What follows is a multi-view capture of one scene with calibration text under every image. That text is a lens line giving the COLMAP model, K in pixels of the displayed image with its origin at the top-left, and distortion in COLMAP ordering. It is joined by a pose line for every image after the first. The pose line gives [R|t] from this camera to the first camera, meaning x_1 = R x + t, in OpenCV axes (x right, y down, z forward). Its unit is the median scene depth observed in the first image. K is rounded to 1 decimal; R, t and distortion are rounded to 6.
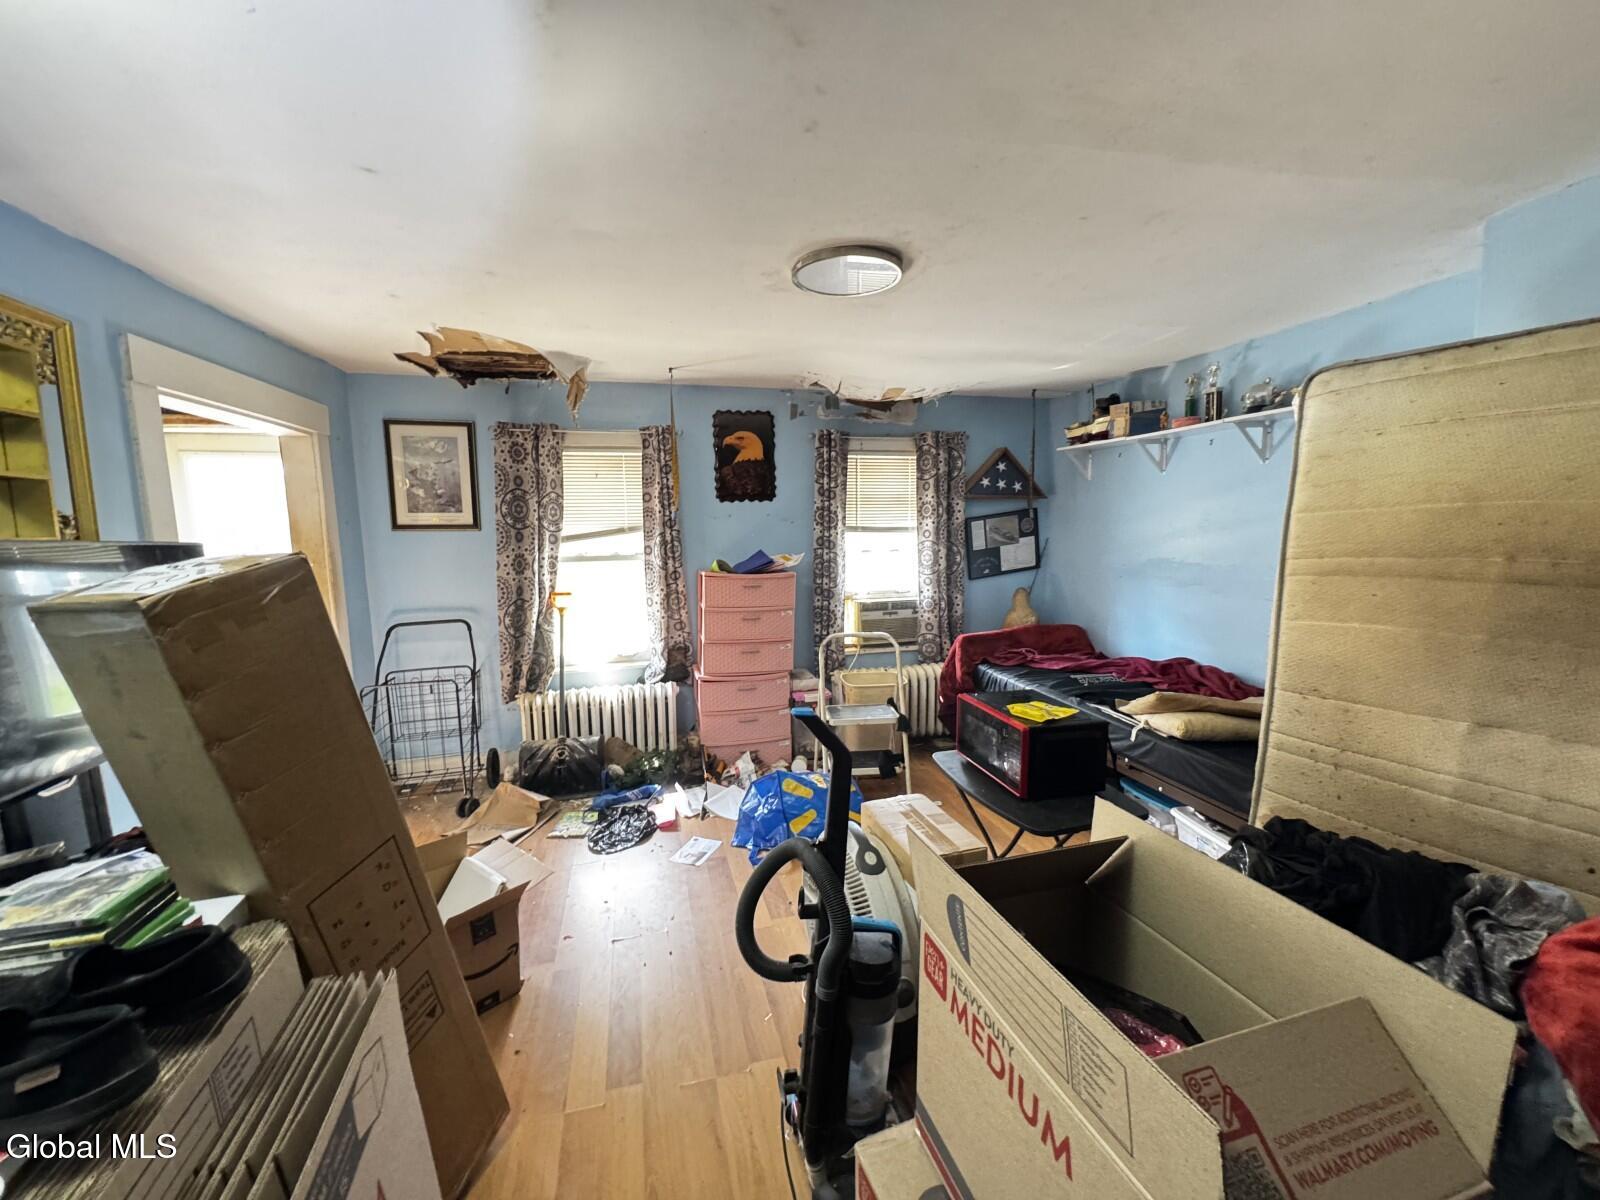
lens RADIAL K [[640.3, 0, 795.2], [0, 640.3, 602.3], [0, 0, 1]] dist [-0.003285, -0.000042]
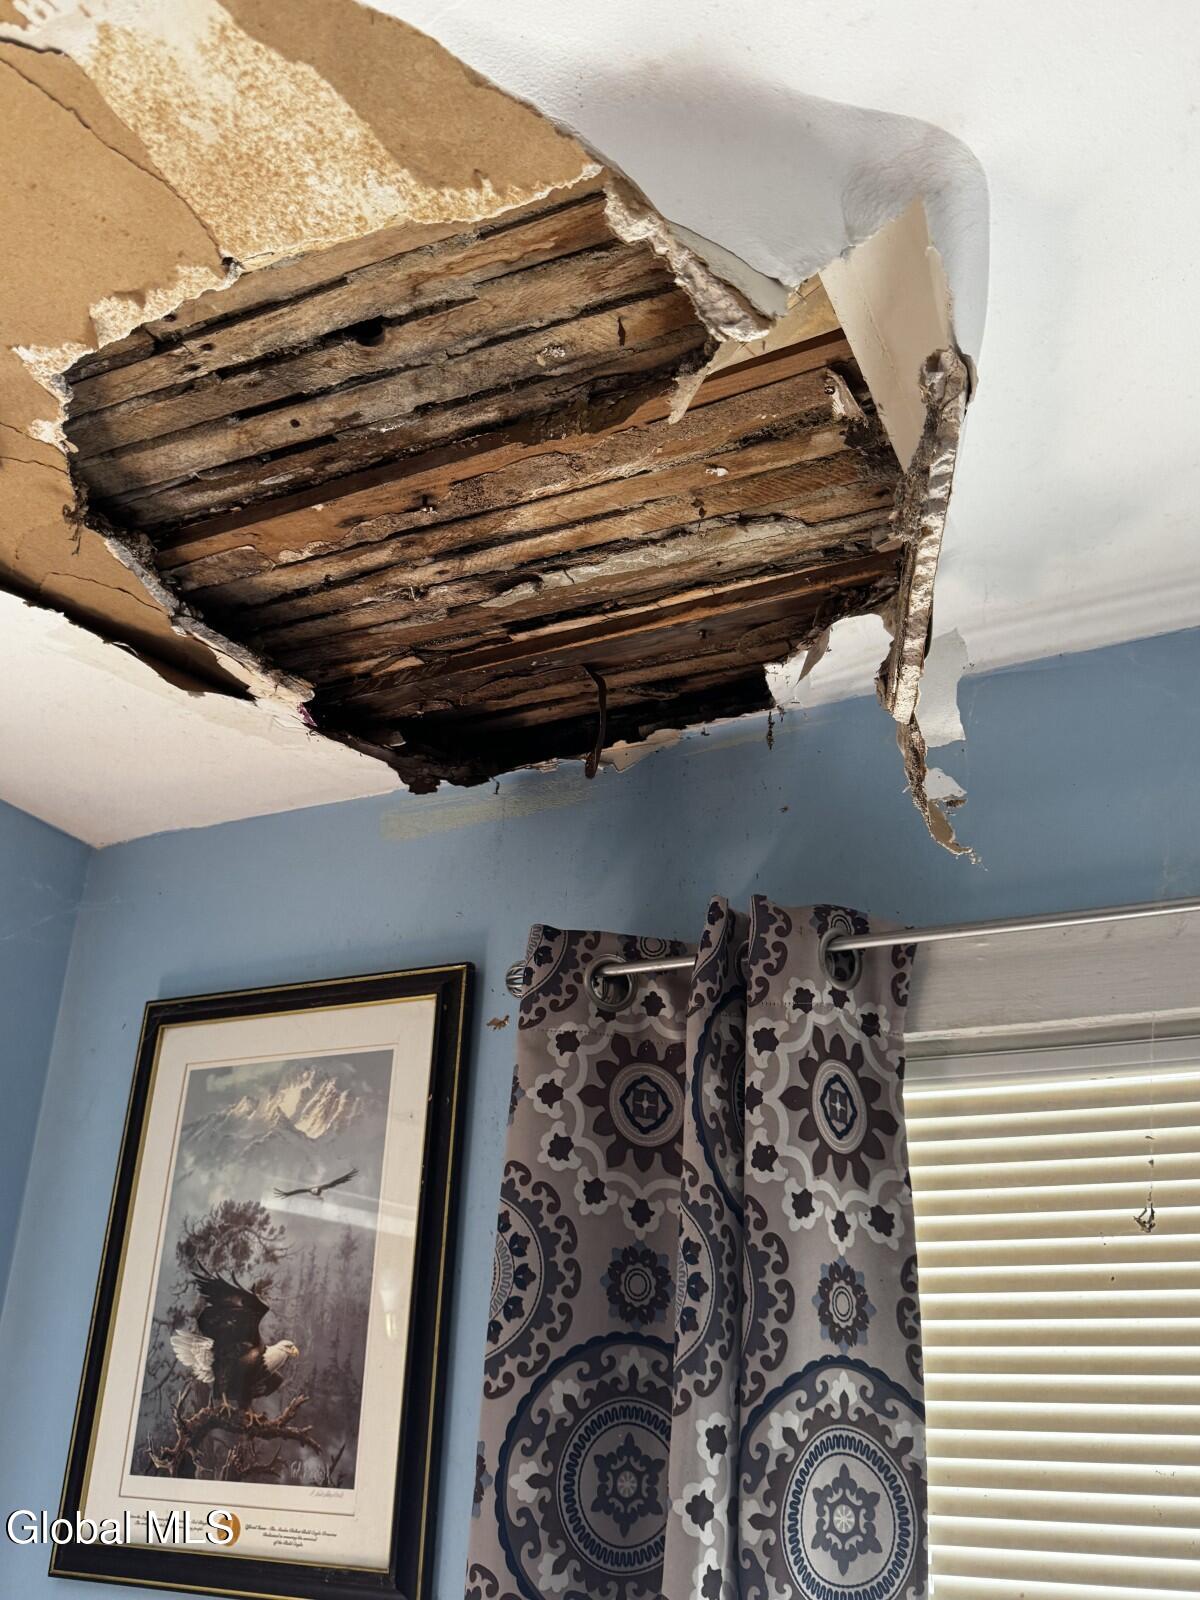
lens RADIAL K [[1297.6, 0, 598.0], [0, 1297.6, 801.2], [0, 0, 1]] dist [0.010563, 0.004233]
pose [[0.768197, -0.245623, -0.591221, -0.227203], [-0.117741, 0.853521, -0.507581, -0.129651], [0.629294, 0.459533, 0.626752, 0.752453]]
